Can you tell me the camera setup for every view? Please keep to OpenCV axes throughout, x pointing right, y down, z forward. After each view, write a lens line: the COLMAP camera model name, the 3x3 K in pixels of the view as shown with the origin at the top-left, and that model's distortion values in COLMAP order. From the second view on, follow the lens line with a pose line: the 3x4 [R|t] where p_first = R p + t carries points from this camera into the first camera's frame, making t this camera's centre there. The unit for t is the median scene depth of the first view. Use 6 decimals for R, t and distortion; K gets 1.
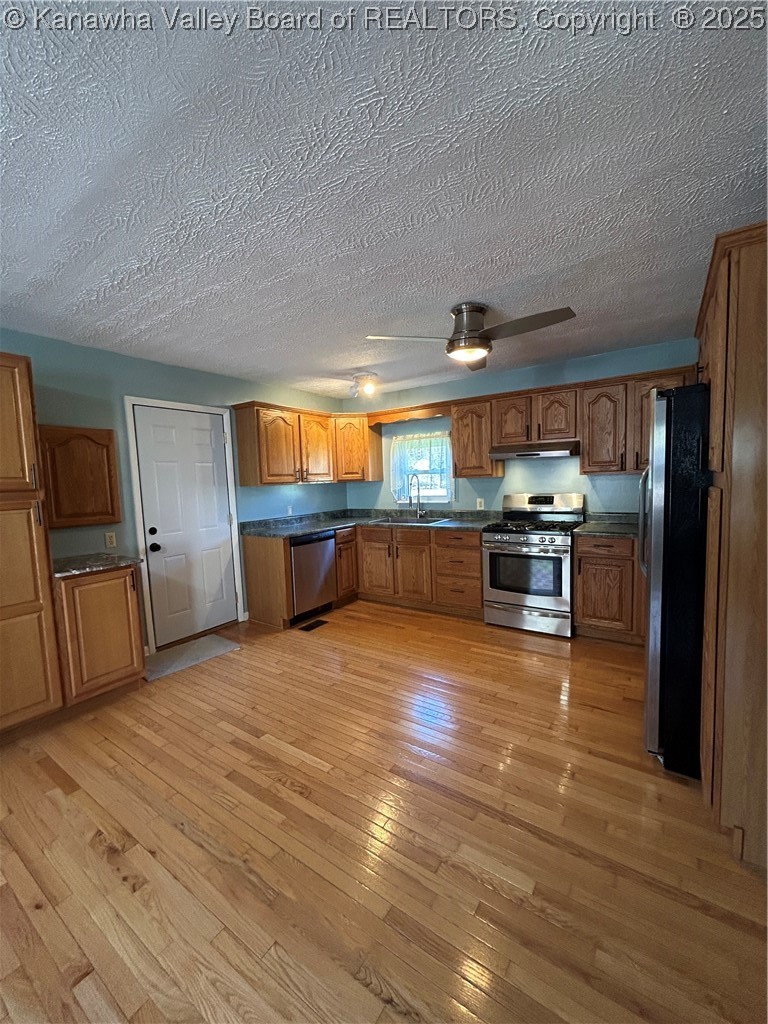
lens RADIAL K [[413.6, 0, 381.2], [0, 413.6, 513.6], [0, 0, 1]] dist [0.003432, 0.000749]
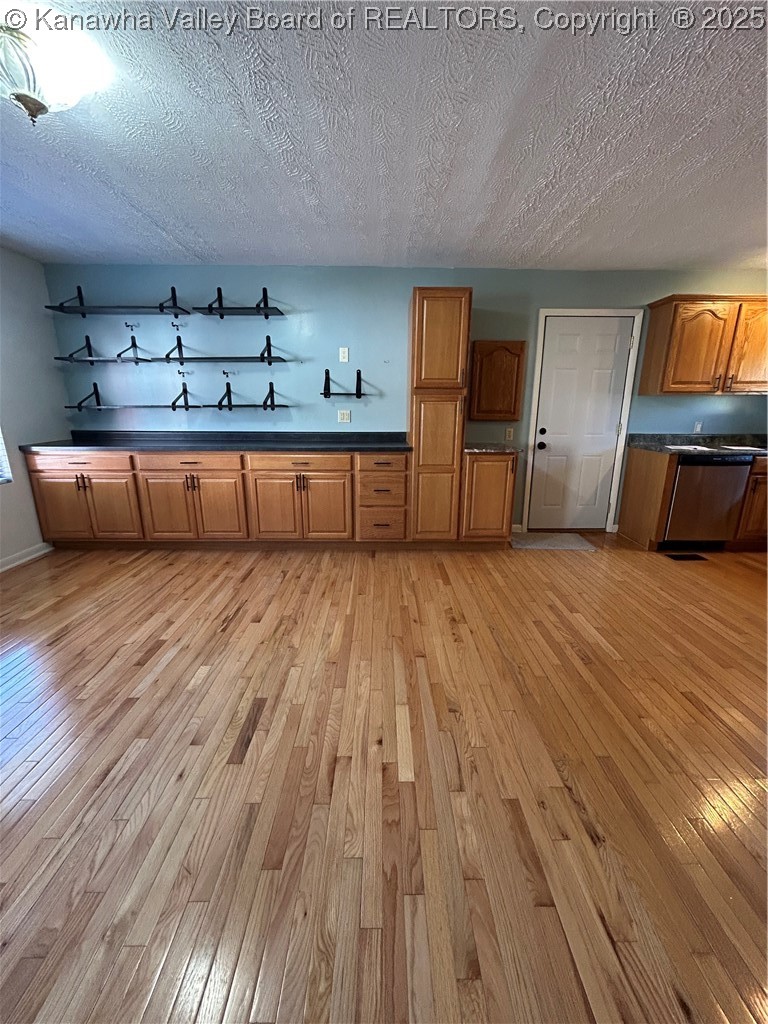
lens RADIAL K [[413.6, 0, 385.5], [0, 413.6, 511.7], [0, 0, 1]] dist [0.003432, 0.000749]
pose [[0.576053, 0.239811, -0.781444, 0.156476], [-0.095421, 0.969189, 0.227085, 0.038798], [0.811824, -0.056246, 0.581187, -0.046321]]
